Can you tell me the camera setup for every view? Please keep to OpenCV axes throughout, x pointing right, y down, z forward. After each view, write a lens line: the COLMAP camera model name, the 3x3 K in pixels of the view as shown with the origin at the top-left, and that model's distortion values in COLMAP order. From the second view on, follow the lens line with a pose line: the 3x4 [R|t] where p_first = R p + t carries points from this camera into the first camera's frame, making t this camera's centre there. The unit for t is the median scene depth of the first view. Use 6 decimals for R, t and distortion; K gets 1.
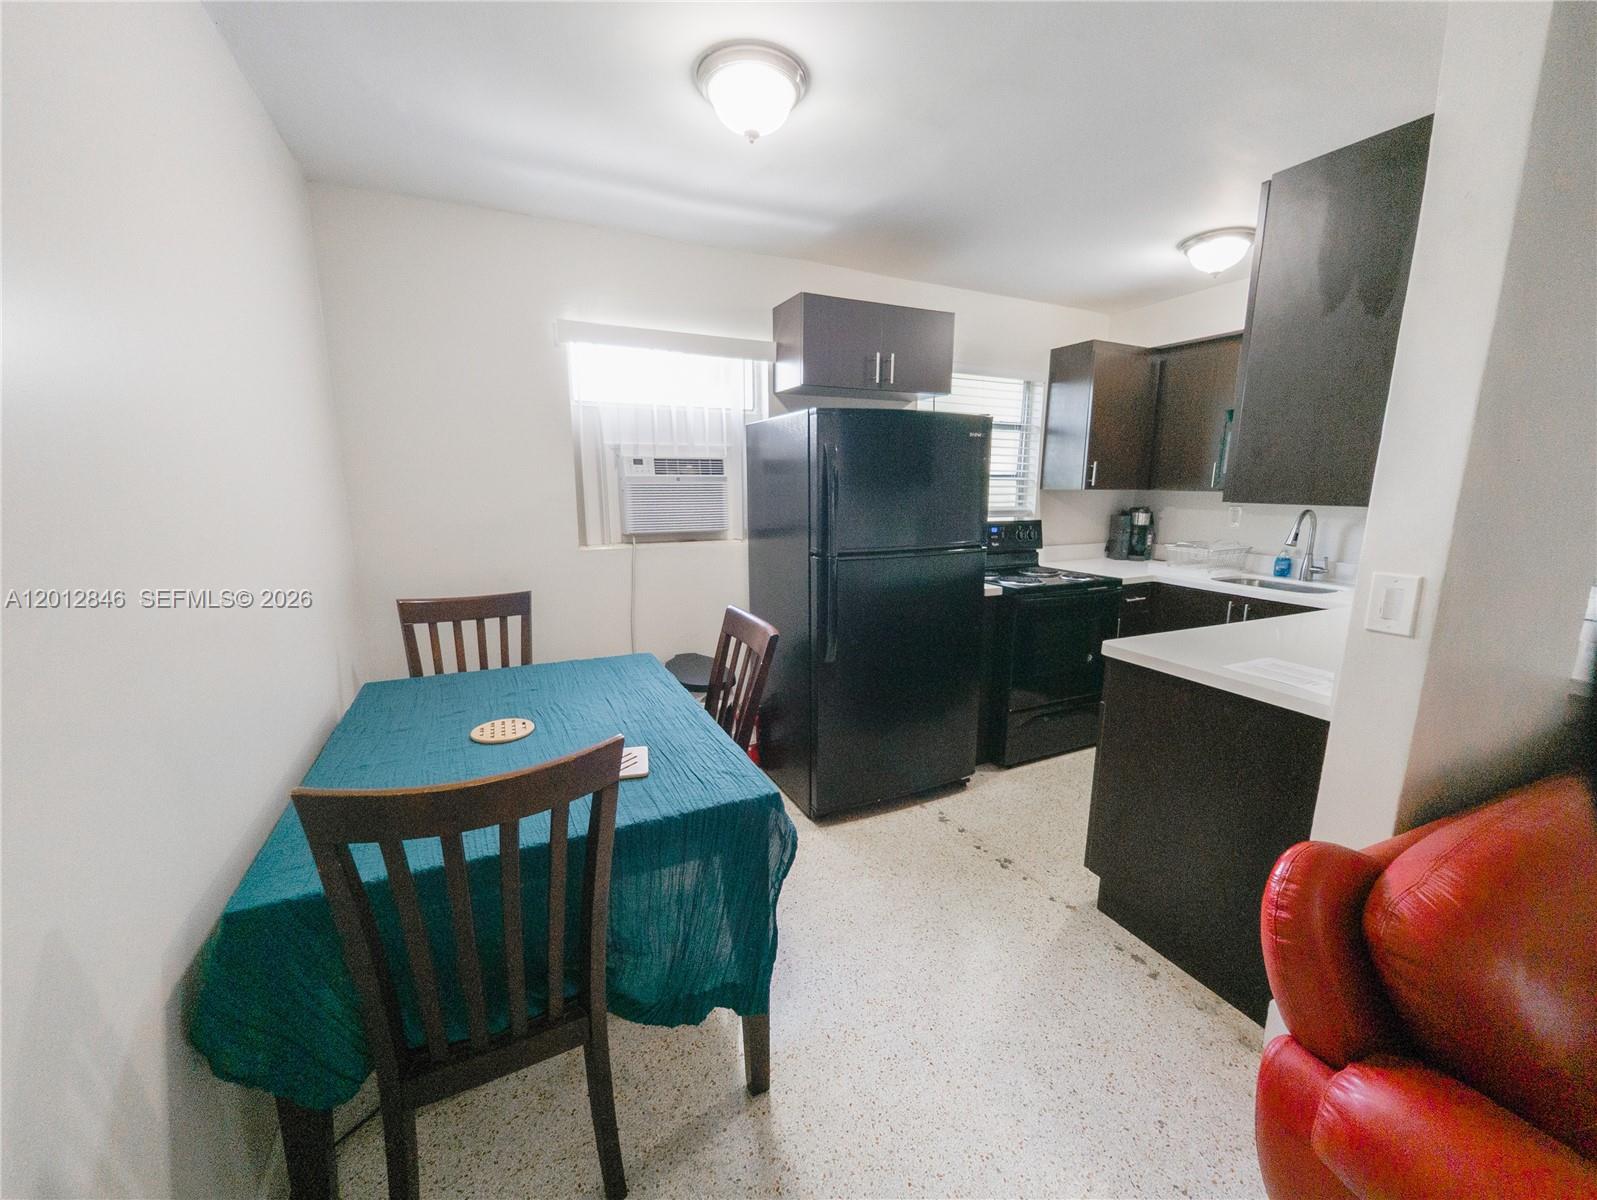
lens RADIAL K [[634.3, 0, 798.5], [0, 634.3, 600.0], [0, 0, 1]] dist [-0.000584, -0.000181]
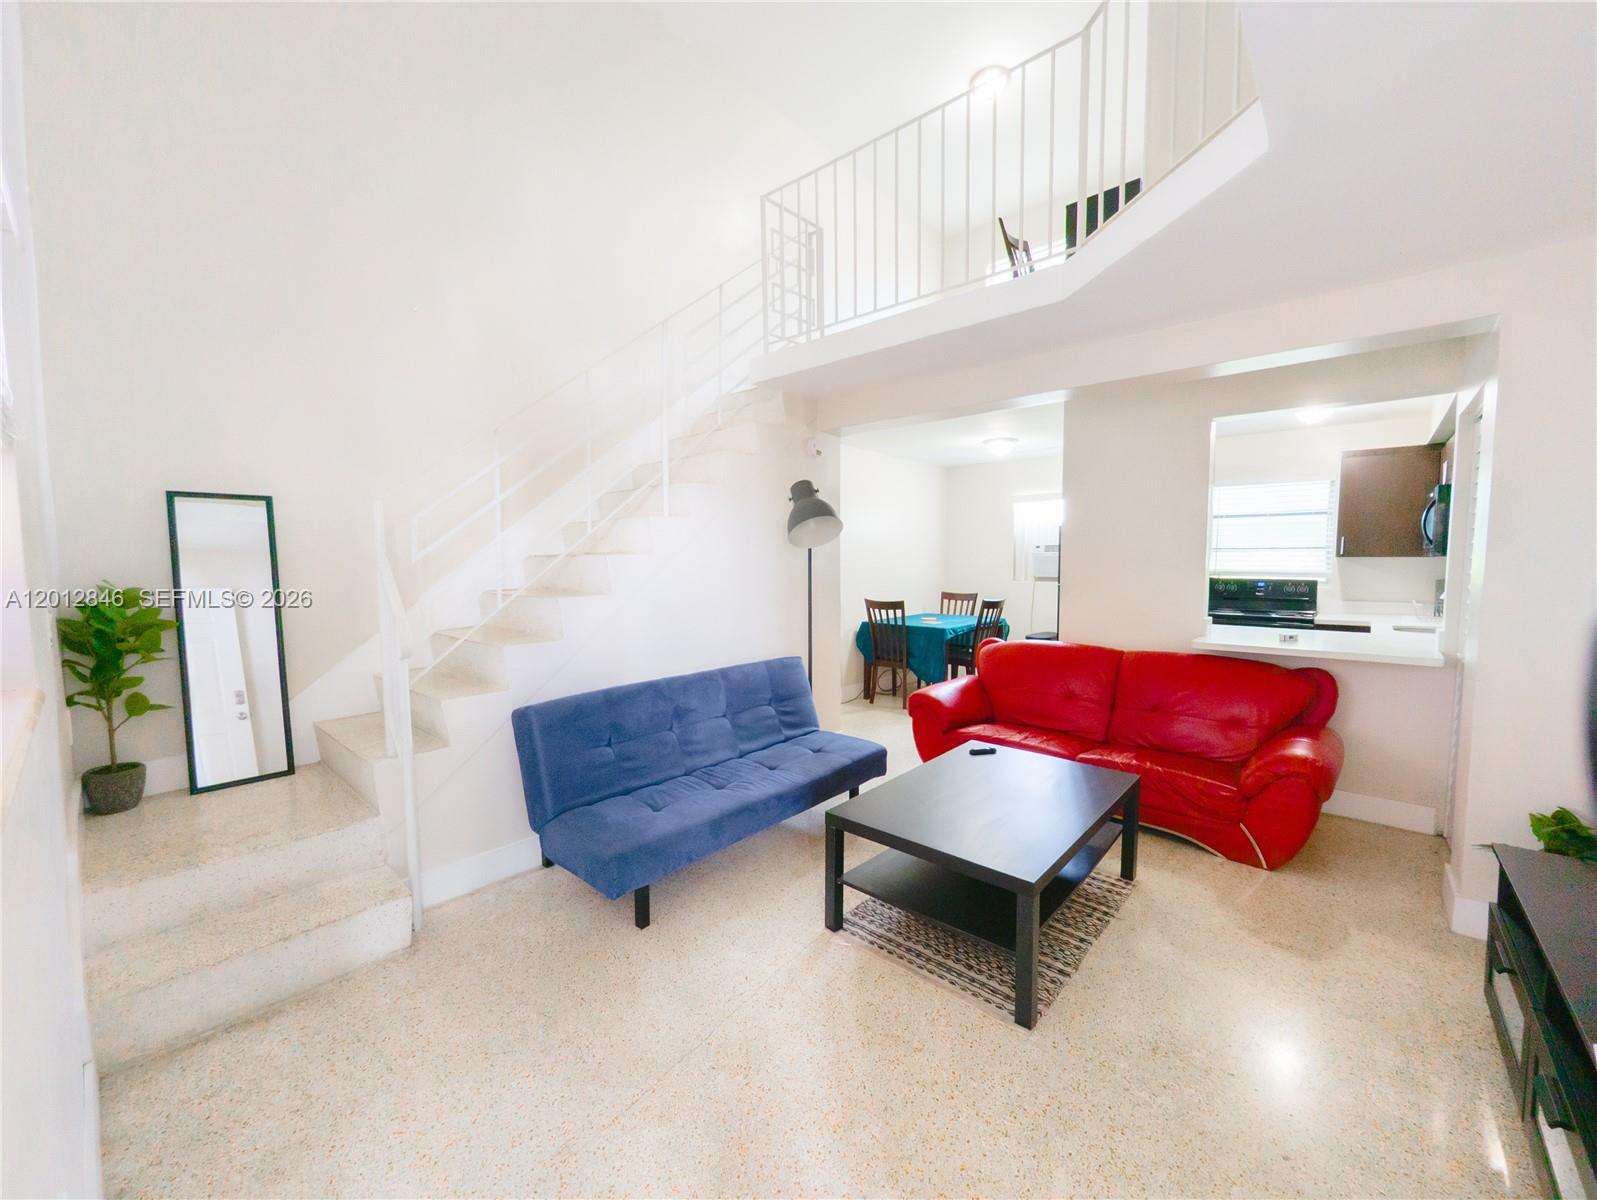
lens RADIAL K [[634.3, 0, 798.5], [0, 634.3, 600.0], [0, 0, 1]] dist [-0.000584, -0.000181]
pose [[0.385440, 0.052734, -0.921225, 1.610700], [-0.165350, 0.986153, -0.012732, 0.158894], [0.907797, 0.157232, 0.388822, -0.717437]]
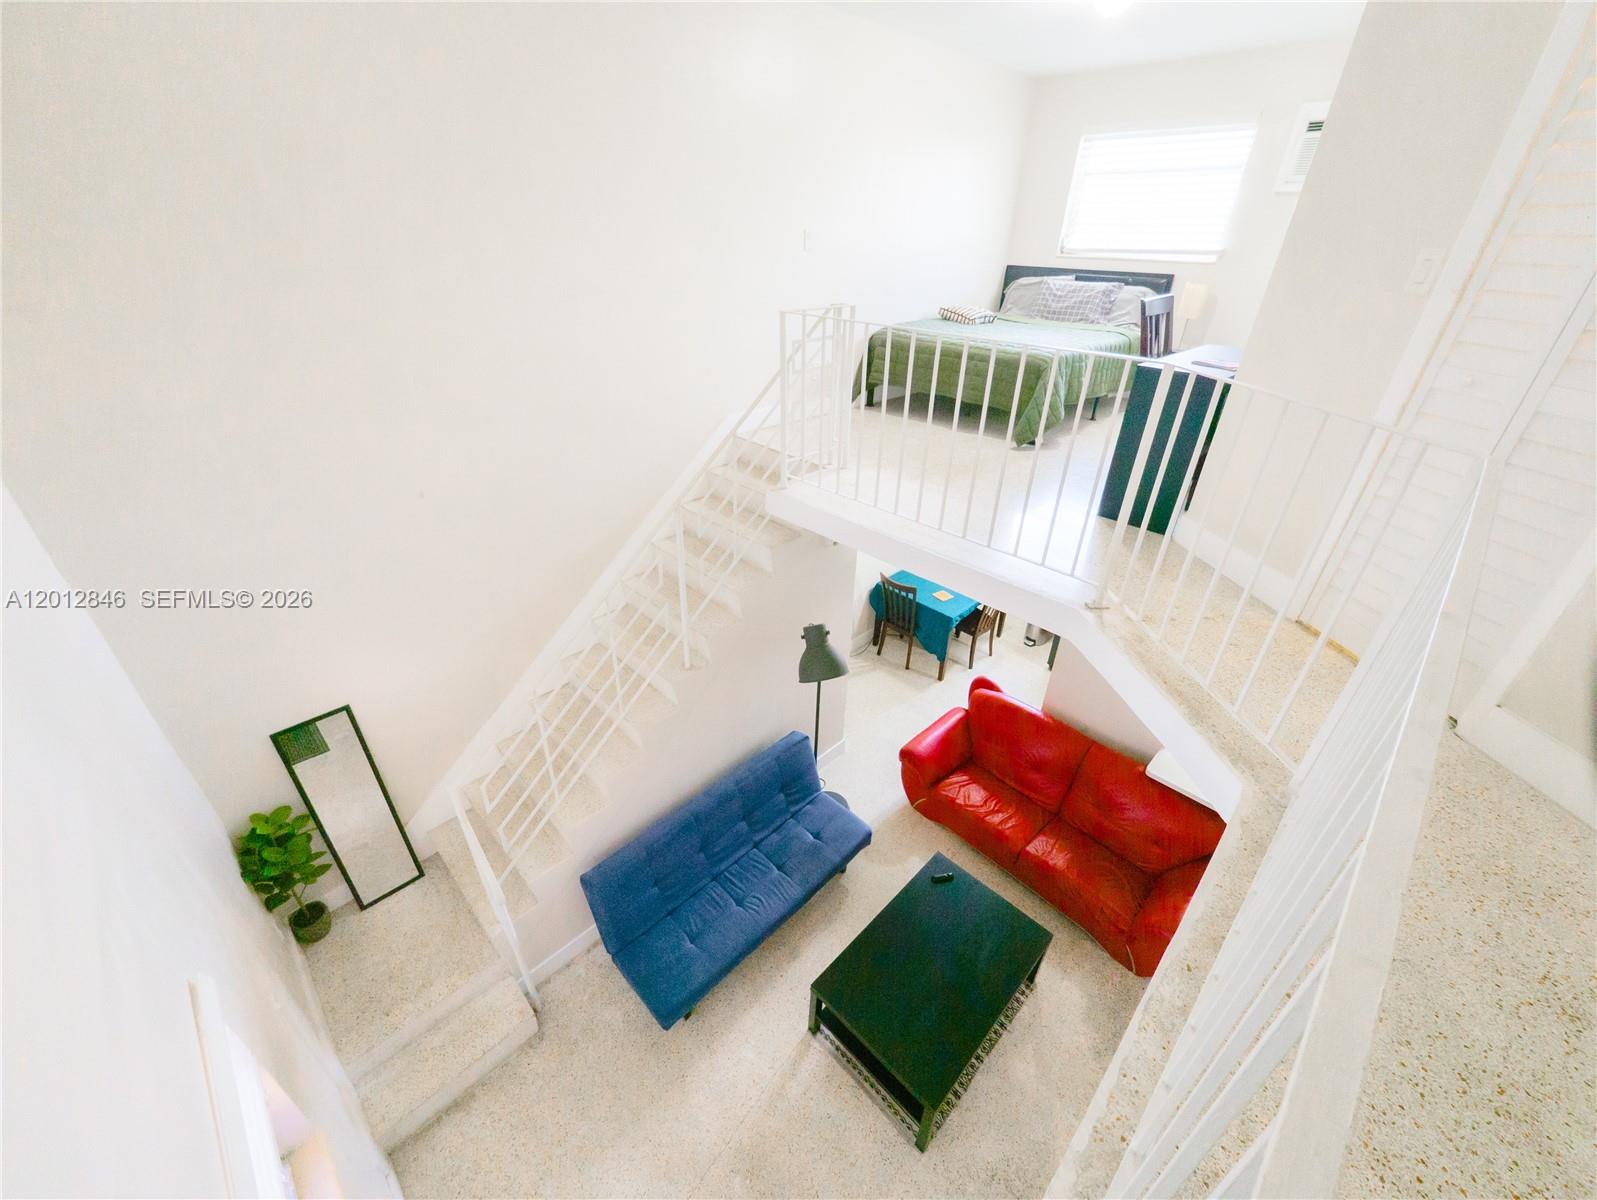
lens RADIAL K [[632.4, 0, 798.5], [0, 632.4, 600.0], [0, 0, 1]] dist [0.002075, 0.000152]
pose [[0.334634, 0.480381, -0.810712, 1.475218], [-0.195110, 0.876988, 0.439118, -0.724698], [0.921928, 0.011234, 0.387197, -0.803422]]
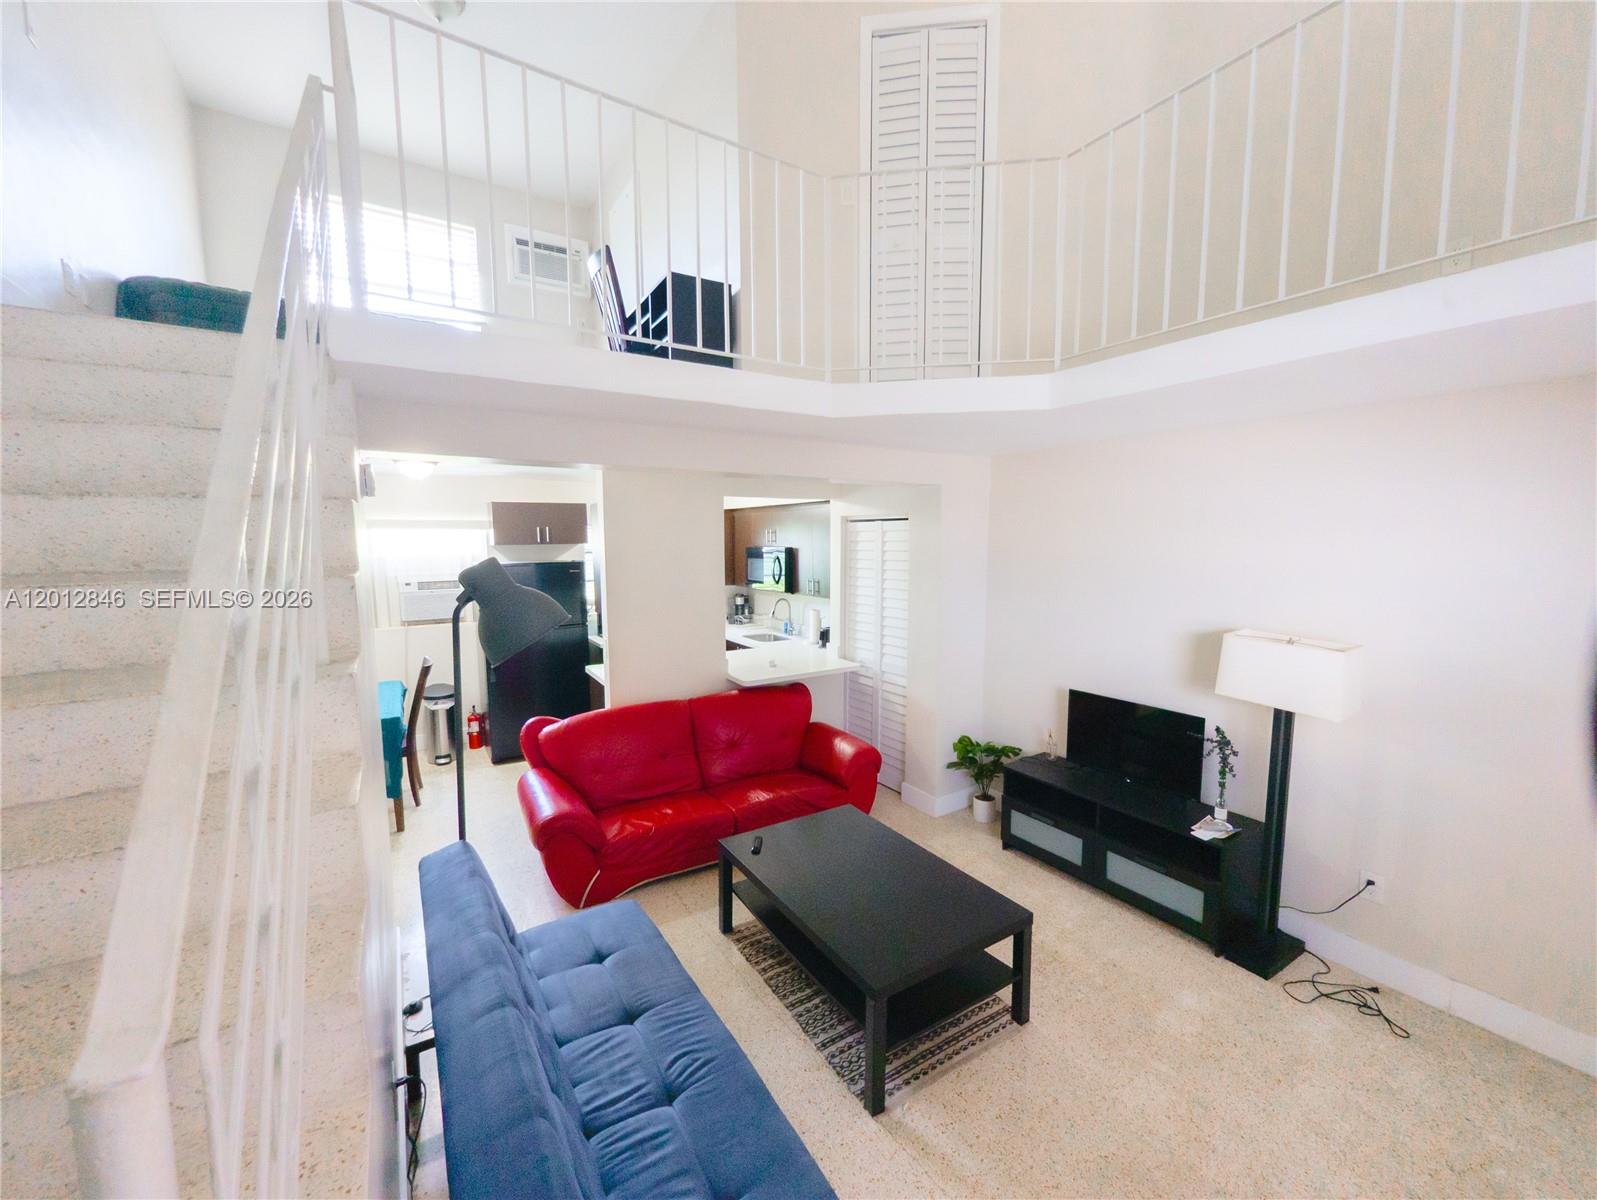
lens RADIAL K [[634.3, 0, 798.5], [0, 634.3, 600.0], [0, 0, 1]] dist [-0.000584, -0.000181]
pose [[0.993028, -0.021067, 0.115978, 0.711032], [0.031435, 0.995597, -0.088307, 0.039570], [-0.113607, 0.091337, 0.989318, -1.057916]]
